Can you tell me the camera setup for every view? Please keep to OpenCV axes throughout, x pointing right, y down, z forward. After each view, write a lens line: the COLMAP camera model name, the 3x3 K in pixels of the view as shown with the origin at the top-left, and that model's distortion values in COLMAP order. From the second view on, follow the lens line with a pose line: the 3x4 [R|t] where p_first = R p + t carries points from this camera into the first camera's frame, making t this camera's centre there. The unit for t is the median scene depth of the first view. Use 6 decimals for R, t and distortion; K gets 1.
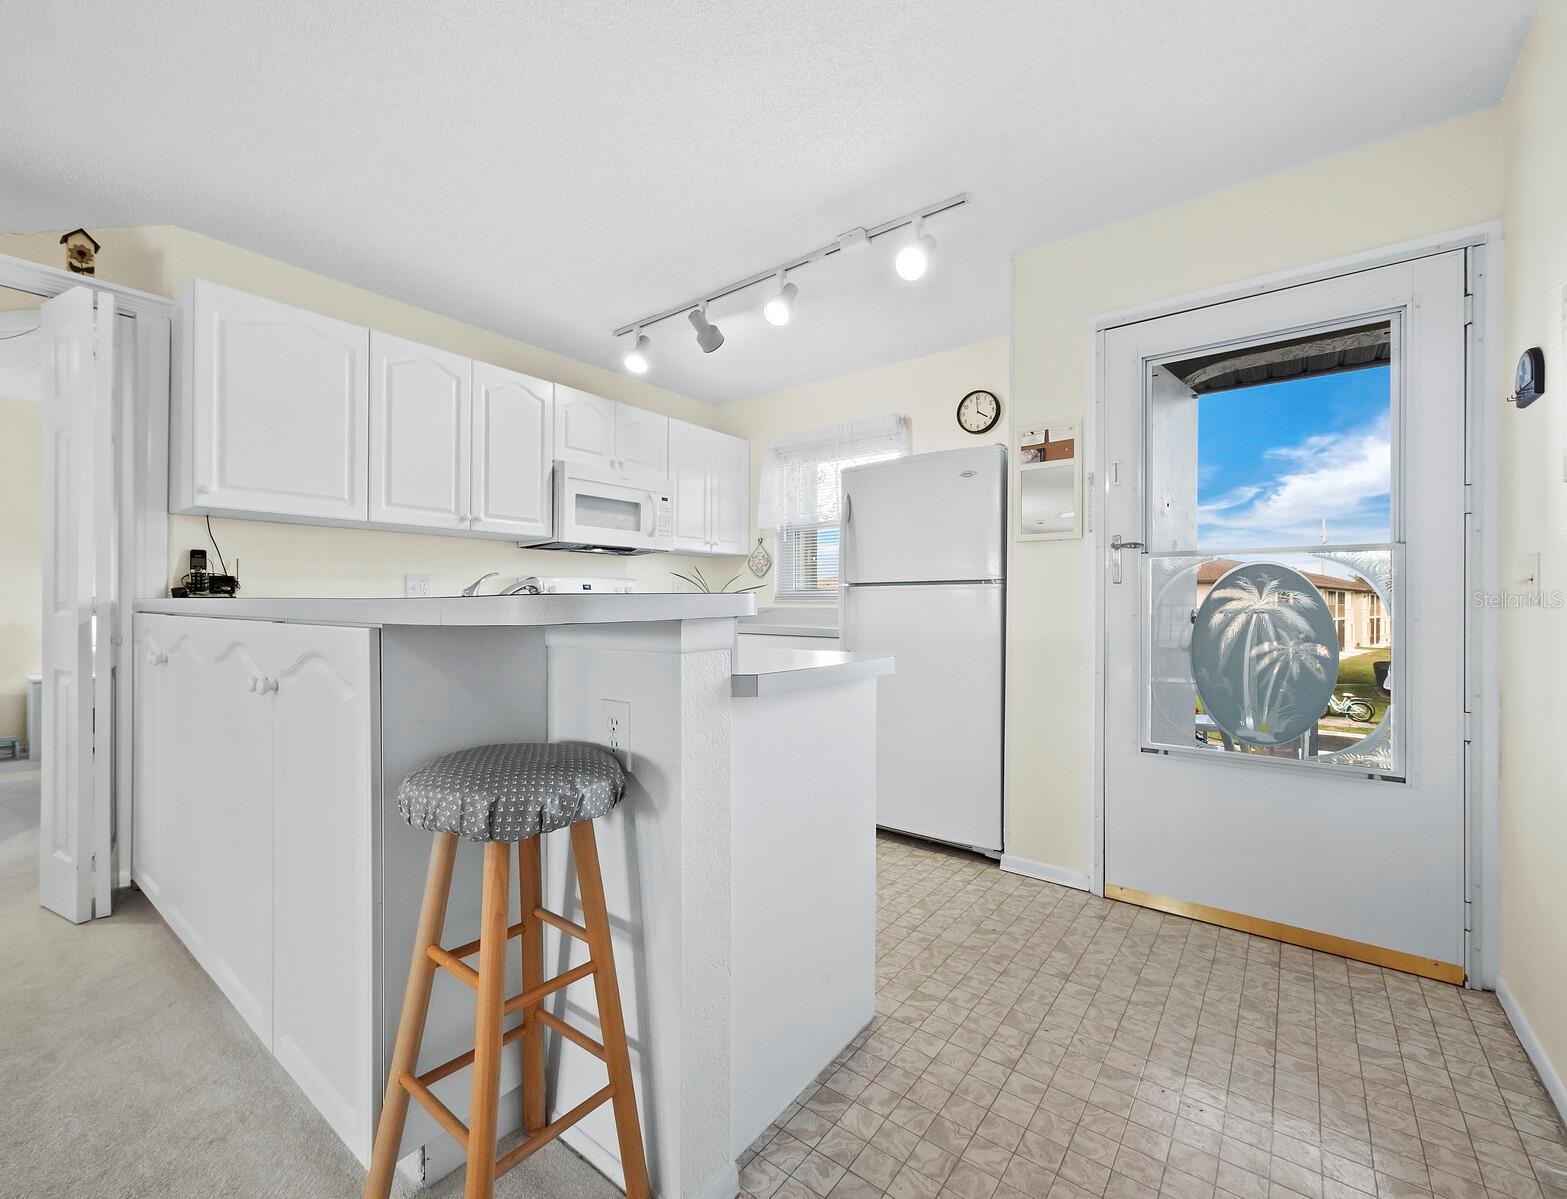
lens RADIAL K [[676.6, 0, 758.3], [0, 676.6, 602.5], [0, 0, 1]] dist [0.000839, 0.000187]
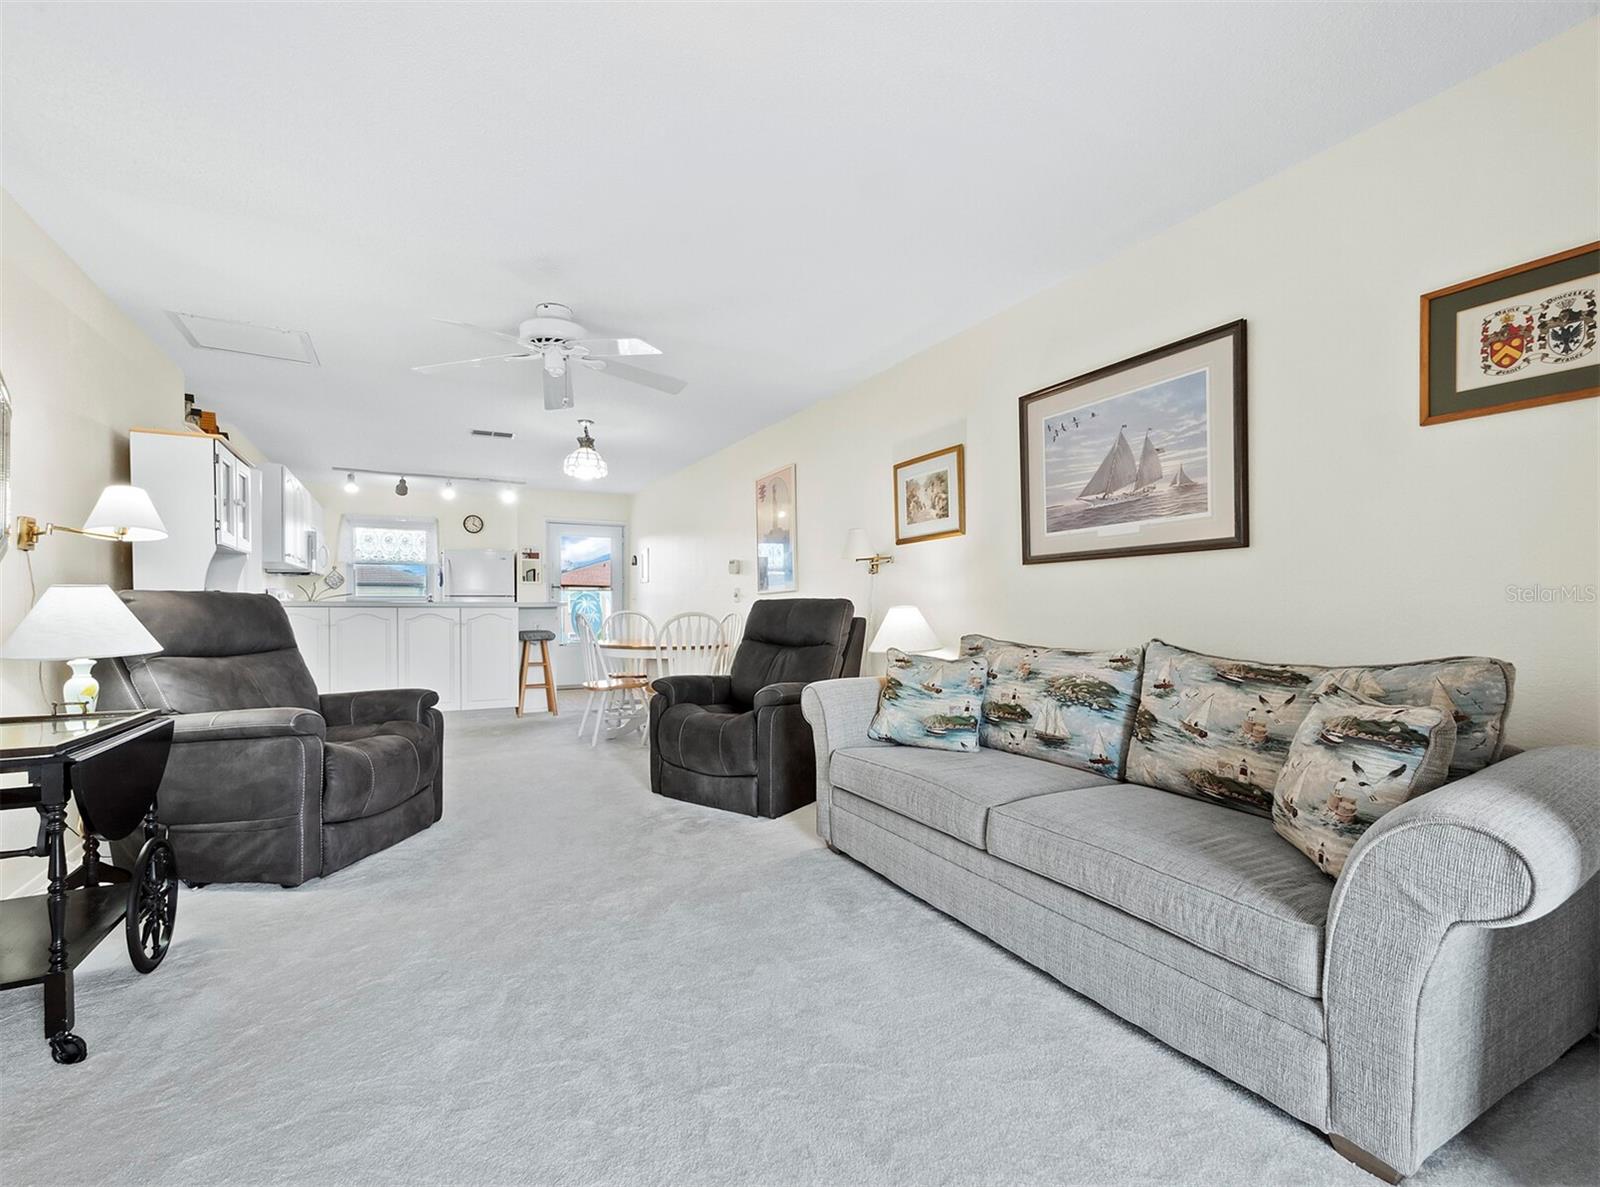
lens RADIAL K [[693.6, 0, 800.0], [0, 693.6, 593.5], [0, 0, 1]] dist [0.000558, 0.000125]
pose [[0.374552, 0.010283, 0.927149, -1.529055], [0.000968, 0.999934, -0.011481, -0.005417], [-0.927206, 0.005198, 0.374517, -1.003231]]
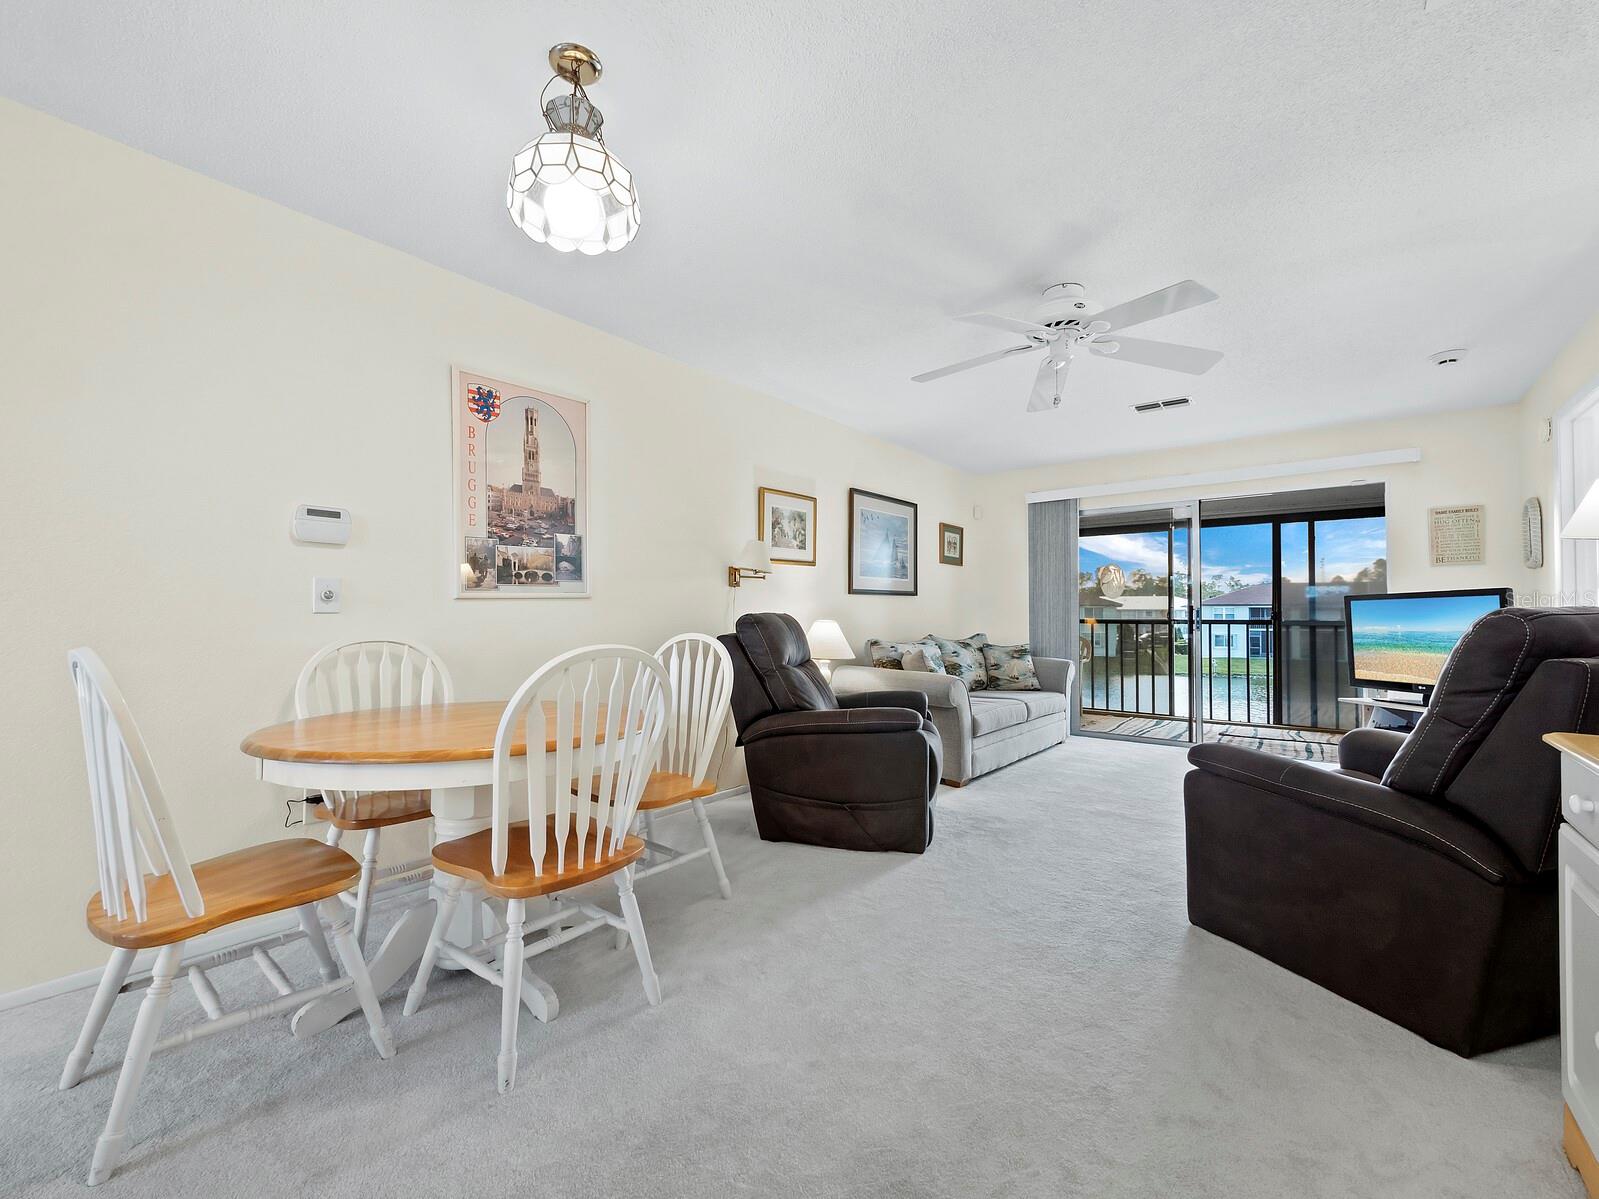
lens RADIAL K [[681.4, 0, 799.5], [0, 681.4, 599.5], [0, 0, 1]] dist [-0.001072, 0.001305]
pose [[-0.999969, -0.006806, -0.003952, -0.498834], [-0.006694, 0.999594, -0.027703, -0.003122], [0.004139, -0.027676, -0.999608, 0.416783]]
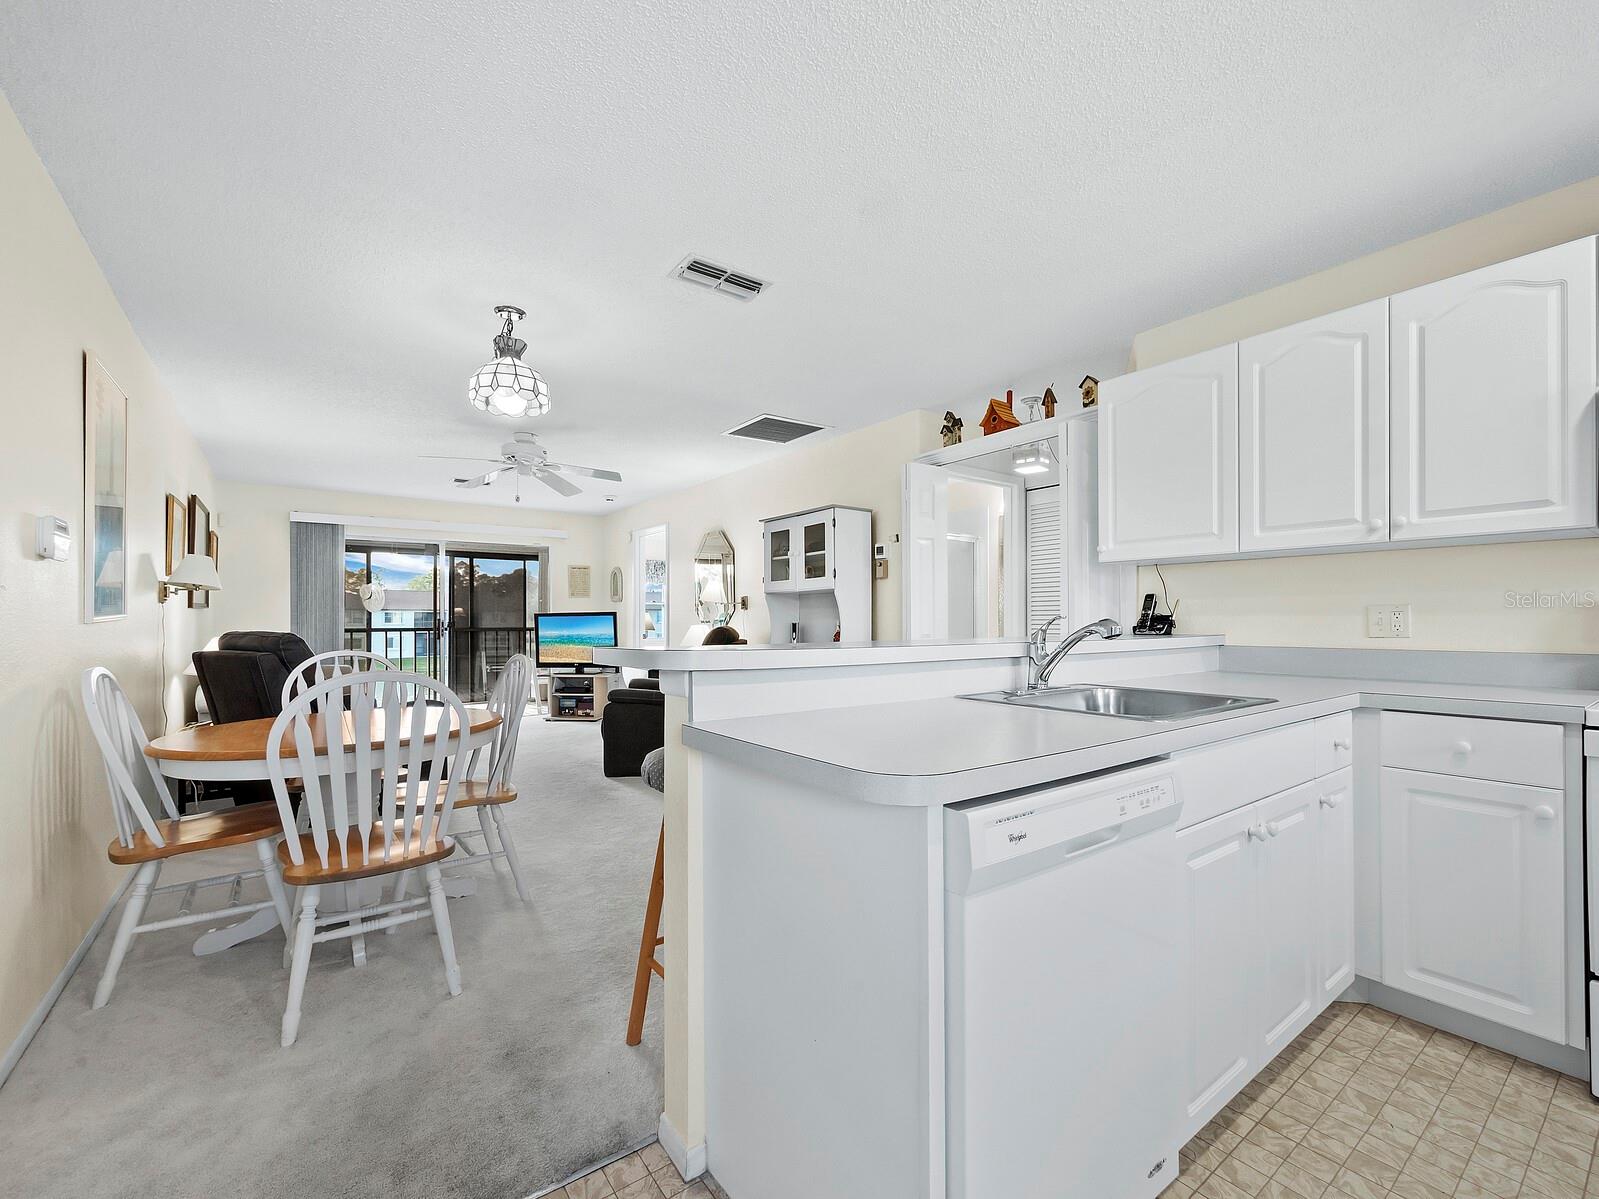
lens RADIAL K [[682.0, 0, 799.3], [0, 682.0, 619.7], [0, 0, 1]] dist [-0.000947, 0.000609]
pose [[-0.253139, -0.003399, -0.967424, 0.336119], [0.003391, 0.999985, -0.004400, -0.020486], [0.967424, -0.004395, -0.253124, 0.480779]]
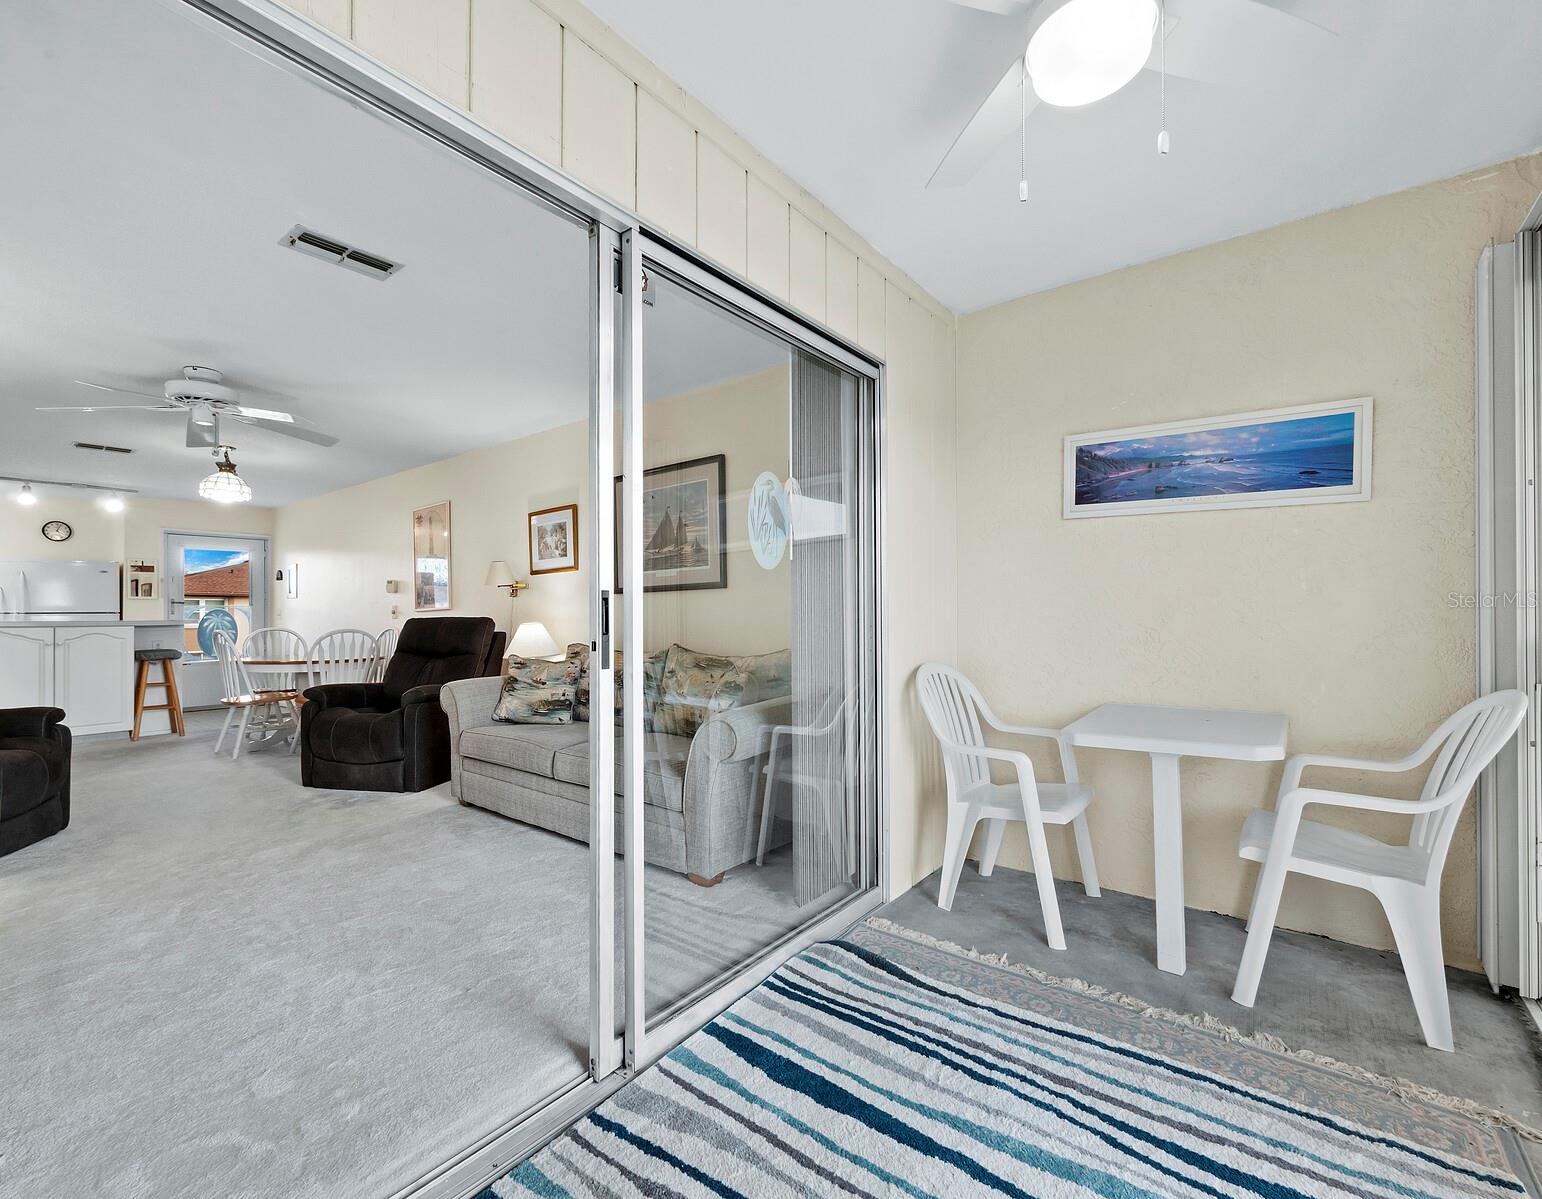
lens RADIAL K [[672.8, 0, 771.0], [0, 672.8, 599.5], [0, 0, 1]] dist [0.008622, 0.000183]
pose [[-0.016477, 0.015520, 0.999744, -1.841122], [0.005914, 0.999864, -0.015424, -0.020971], [-0.999847, 0.005659, -0.016567, -1.204346]]
